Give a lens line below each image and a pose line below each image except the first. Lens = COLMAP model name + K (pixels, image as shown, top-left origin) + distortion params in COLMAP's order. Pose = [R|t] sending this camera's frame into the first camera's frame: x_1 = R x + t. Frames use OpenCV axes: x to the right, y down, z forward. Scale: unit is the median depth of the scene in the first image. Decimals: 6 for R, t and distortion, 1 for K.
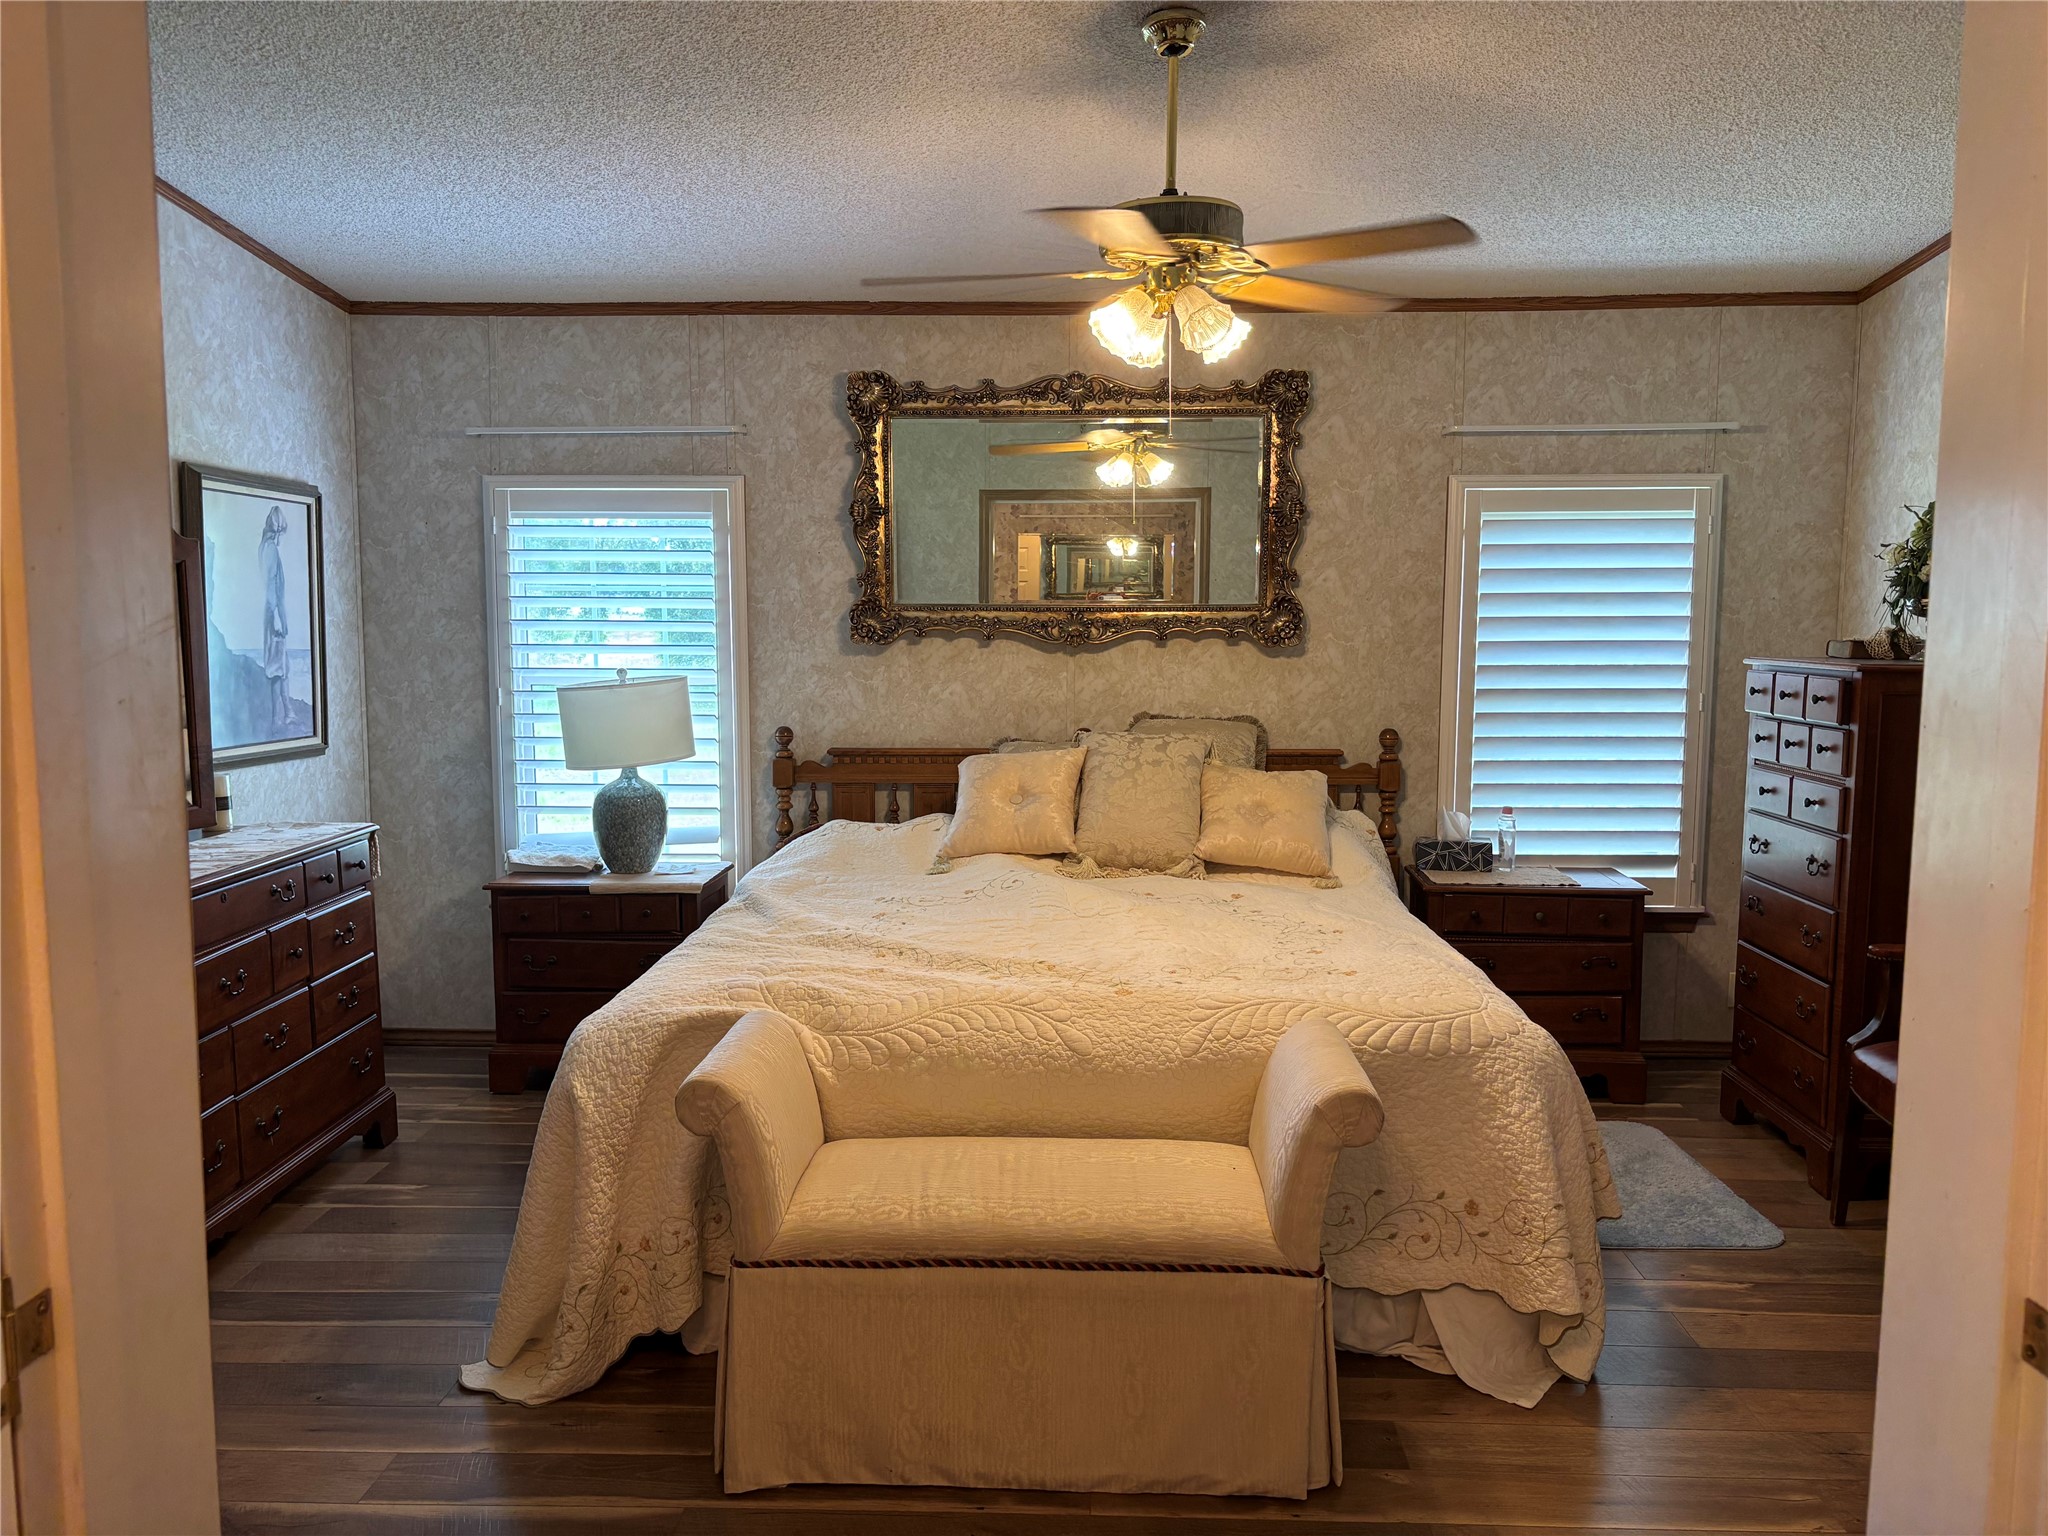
lens RADIAL K [[1557.4, 0, 1036.7], [0, 1557.4, 769.8], [0, 0, 1]] dist [0.051651, -0.059636]
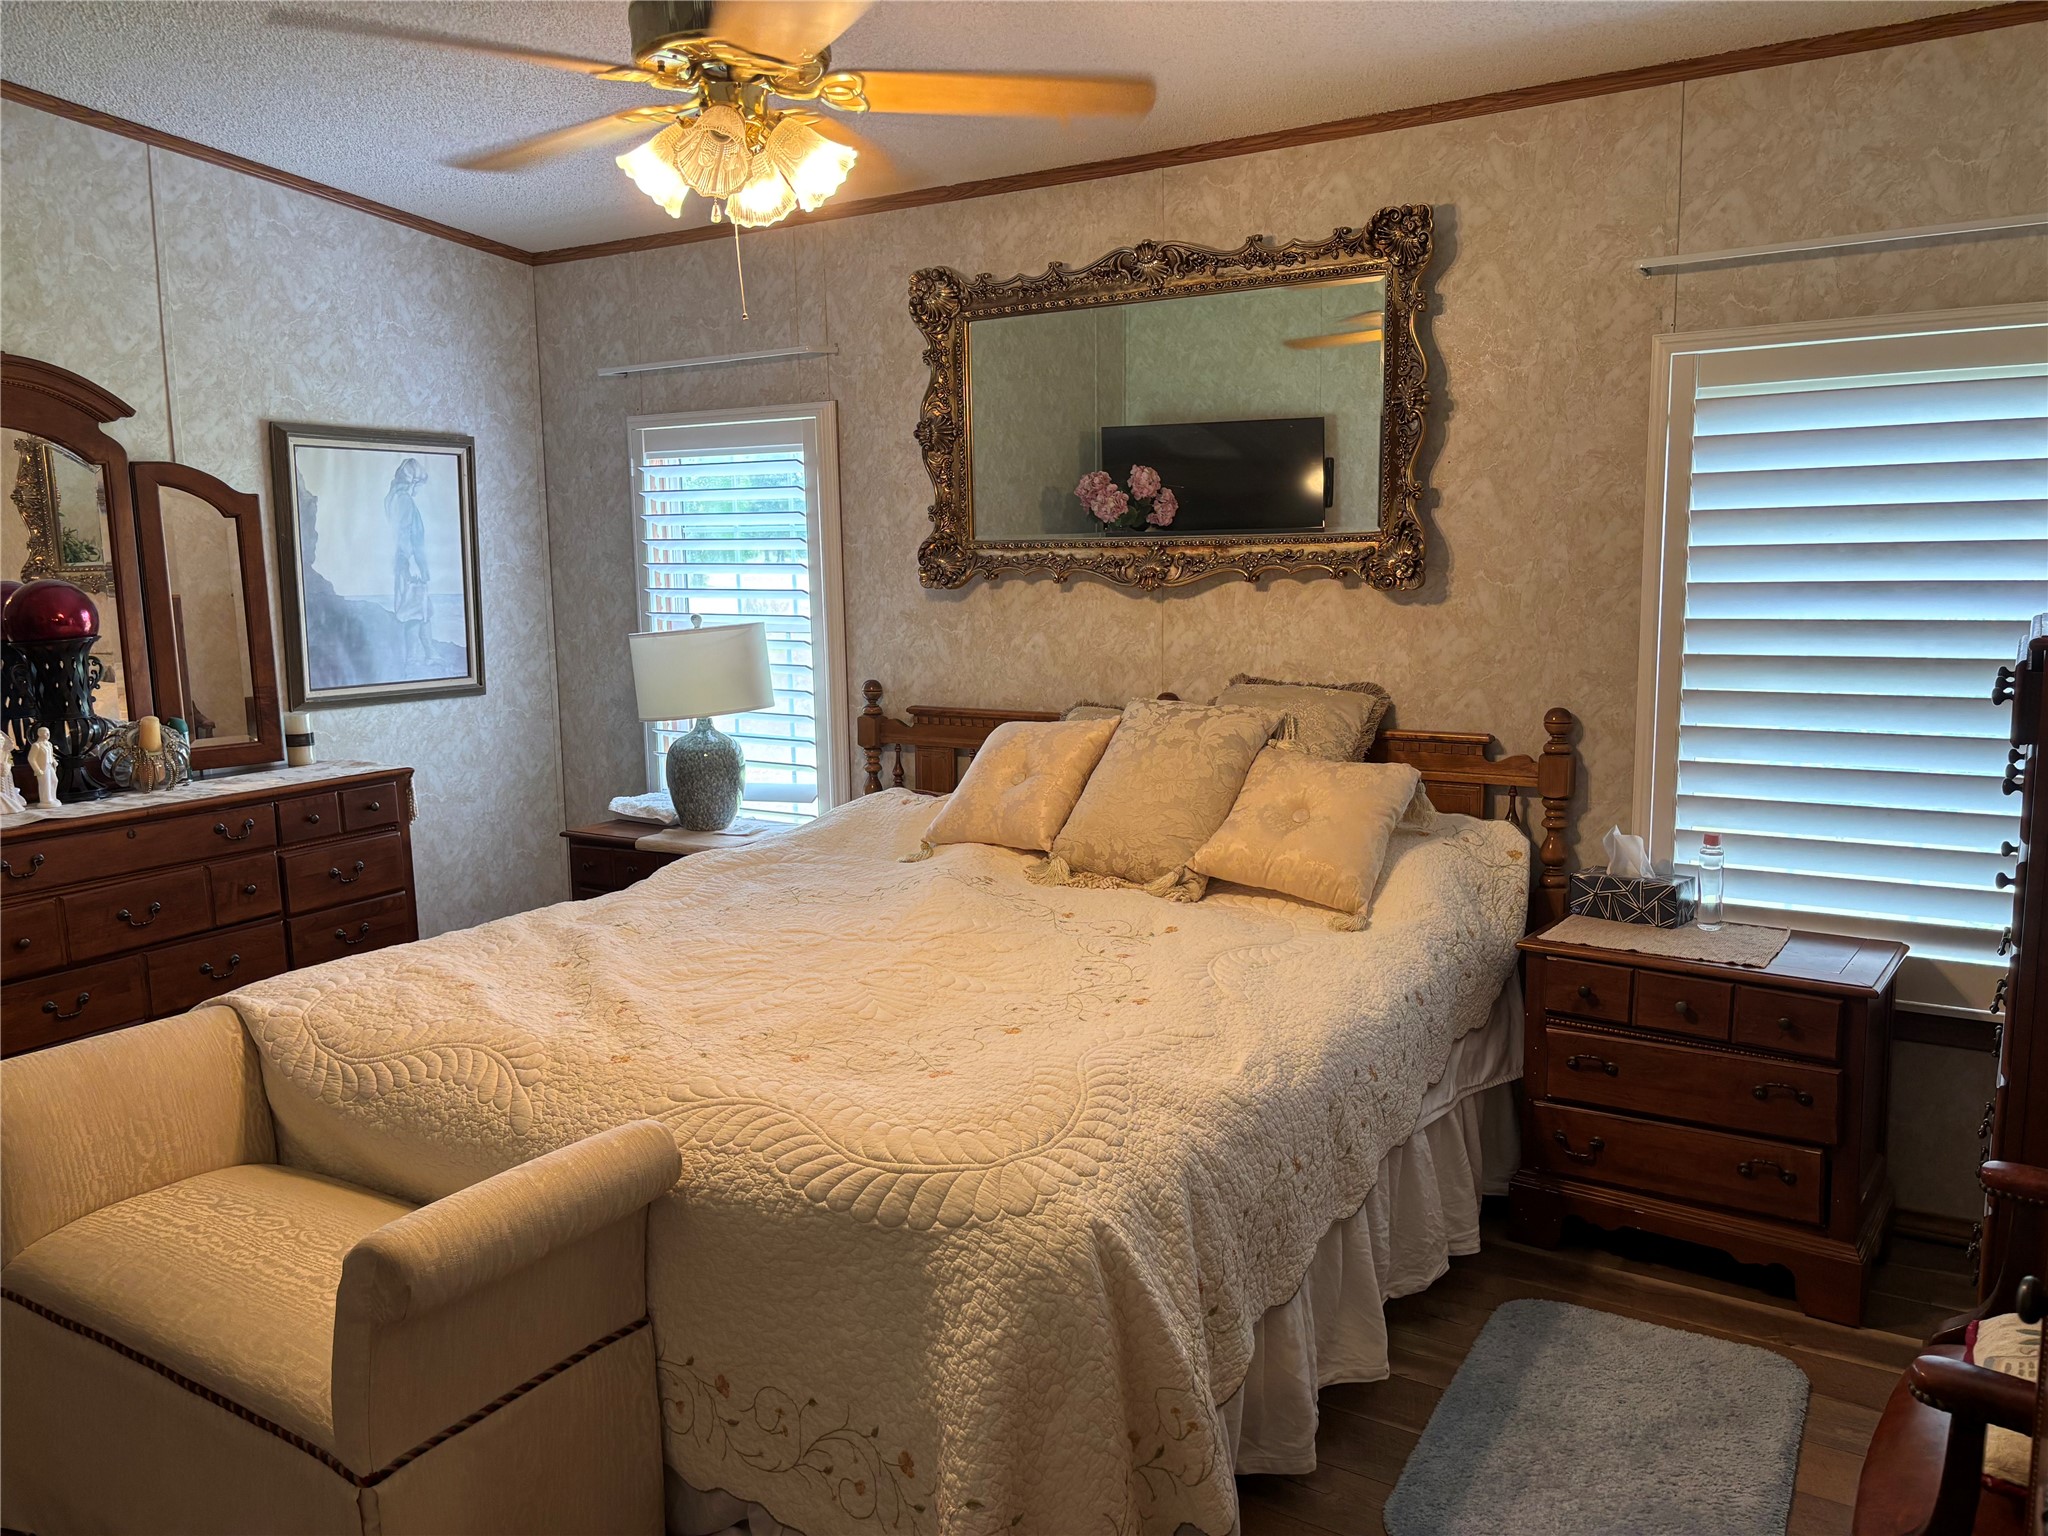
lens RADIAL K [[1557.4, 0, 1034.8], [0, 1557.4, 757.3], [0, 0, 1]] dist [0.051651, -0.059636]
pose [[0.858423, 0.054827, -0.510004, 0.390296], [-0.033806, 0.998157, 0.050403, -0.032244], [0.511828, -0.026026, 0.858694, 0.282318]]
